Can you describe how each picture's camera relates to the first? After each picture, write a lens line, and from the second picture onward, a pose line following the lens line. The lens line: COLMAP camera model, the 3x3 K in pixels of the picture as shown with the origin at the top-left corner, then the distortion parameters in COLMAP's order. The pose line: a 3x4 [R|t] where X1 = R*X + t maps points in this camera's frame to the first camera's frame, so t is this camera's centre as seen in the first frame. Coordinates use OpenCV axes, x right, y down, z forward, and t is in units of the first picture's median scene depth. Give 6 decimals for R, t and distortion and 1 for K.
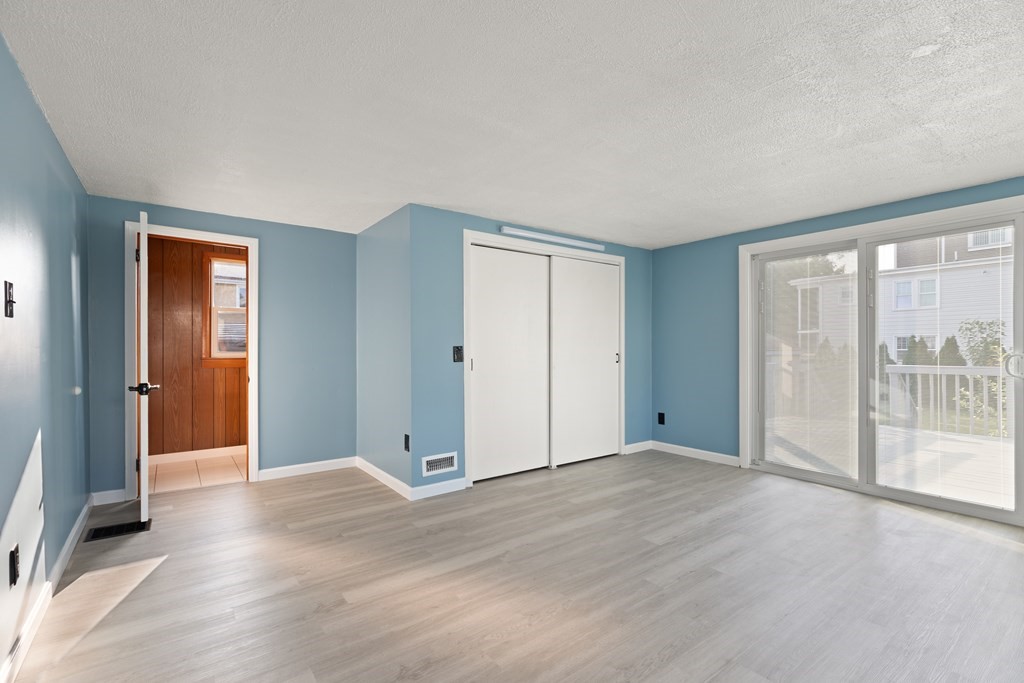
lens RADIAL K [[453.9, 0, 516.7], [0, 453.9, 349.8], [0, 0, 1]] dist [0.000344, -0.000009]
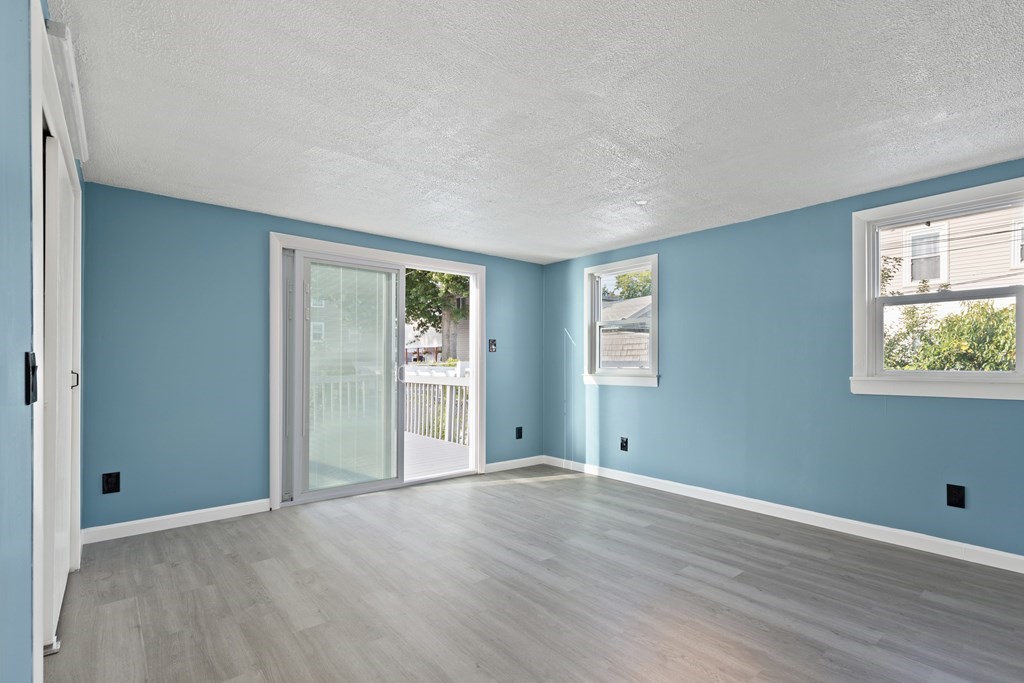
lens RADIAL K [[493.8, 0, 556.4], [0, 493.8, 345.8], [0, 0, 1]] dist [0.001694, 0.000028]
pose [[-0.085441, 0.028947, 0.995923, -0.503914], [0.003584, 0.999580, -0.028746, -0.002217], [-0.996337, 0.001113, -0.085509, 0.693334]]
